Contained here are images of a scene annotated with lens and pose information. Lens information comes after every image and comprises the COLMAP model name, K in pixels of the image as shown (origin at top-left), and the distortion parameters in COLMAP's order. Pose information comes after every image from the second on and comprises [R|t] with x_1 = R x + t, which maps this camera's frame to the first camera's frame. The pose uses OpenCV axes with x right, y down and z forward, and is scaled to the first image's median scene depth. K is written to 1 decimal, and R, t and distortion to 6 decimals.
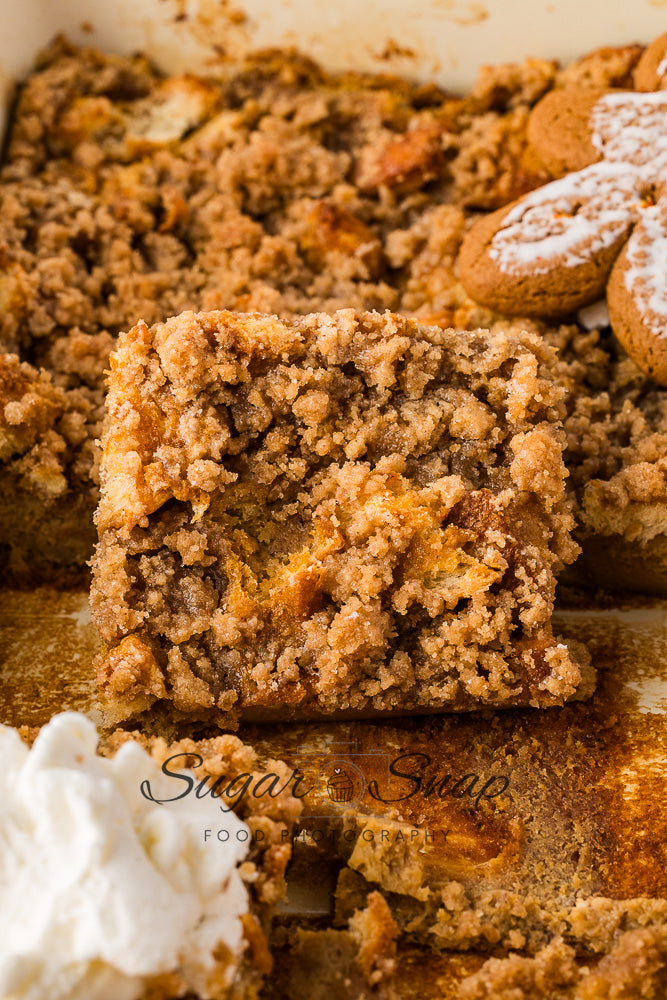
lens RADIAL K [[3074.7, 0, 333.5], [0, 3074.7, 500.0], [0, 0, 1]] dist [-0.028013, 0.413732]
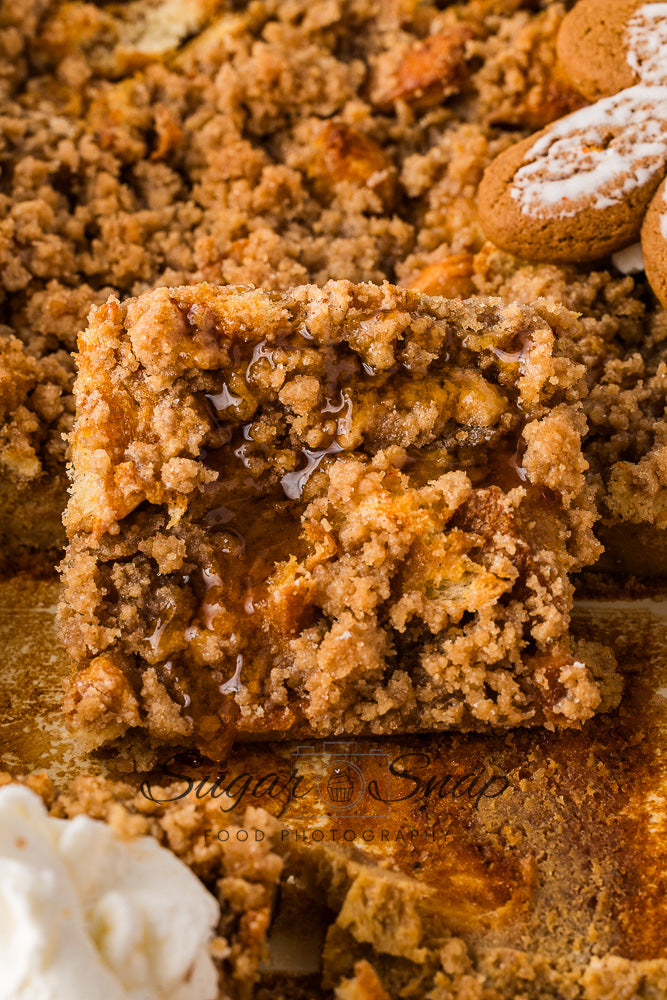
lens RADIAL K [[3074.7, 0, 333.5], [0, 3074.7, 500.0], [0, 0, 1]] dist [-0.028013, 0.413732]
pose [[0.998767, -0.009584, -0.048701, 0.045538], [0.014540, 0.994631, 0.102456, -0.090686], [0.047458, -0.103038, 0.993545, 0.106156]]
